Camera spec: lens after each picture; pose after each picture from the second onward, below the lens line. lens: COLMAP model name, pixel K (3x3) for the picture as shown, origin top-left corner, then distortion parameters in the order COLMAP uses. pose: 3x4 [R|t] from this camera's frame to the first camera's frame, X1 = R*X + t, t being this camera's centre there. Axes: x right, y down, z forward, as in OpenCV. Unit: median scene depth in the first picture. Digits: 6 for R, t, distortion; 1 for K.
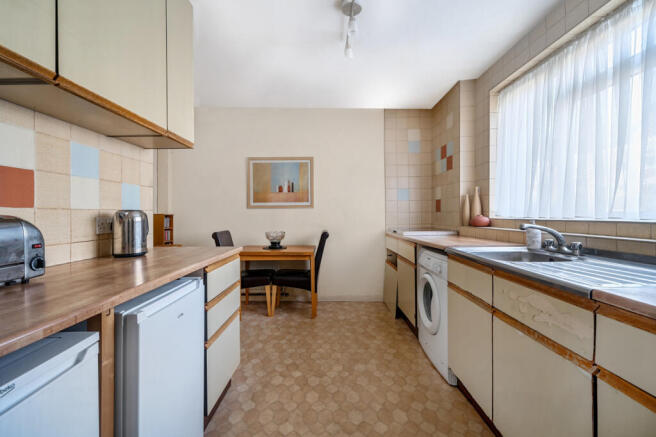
lens RADIAL K [[264.2, 0, 330.4], [0, 264.2, 219.0], [0, 0, 1]] dist [0.000579, 0.000040]
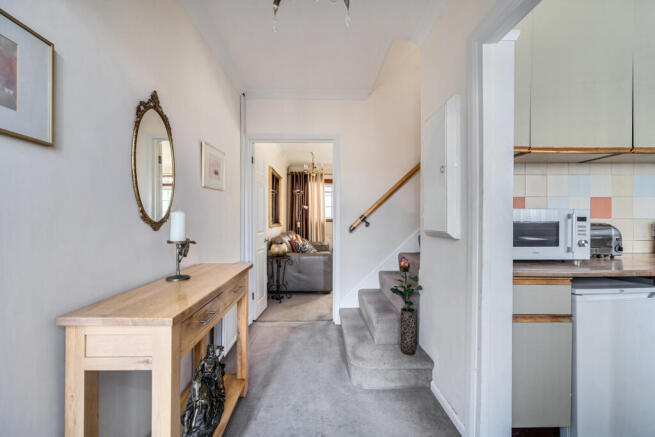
lens RADIAL K [[263.8, 0, 329.9], [0, 263.8, 219.0], [0, 0, 1]] dist [0.000579, 0.000040]
pose [[-0.012392, 0.000476, -0.999923, 0.811069], [-0.014282, 0.999898, 0.000653, -0.015514], [0.999821, 0.014289, -0.012384, -1.050294]]
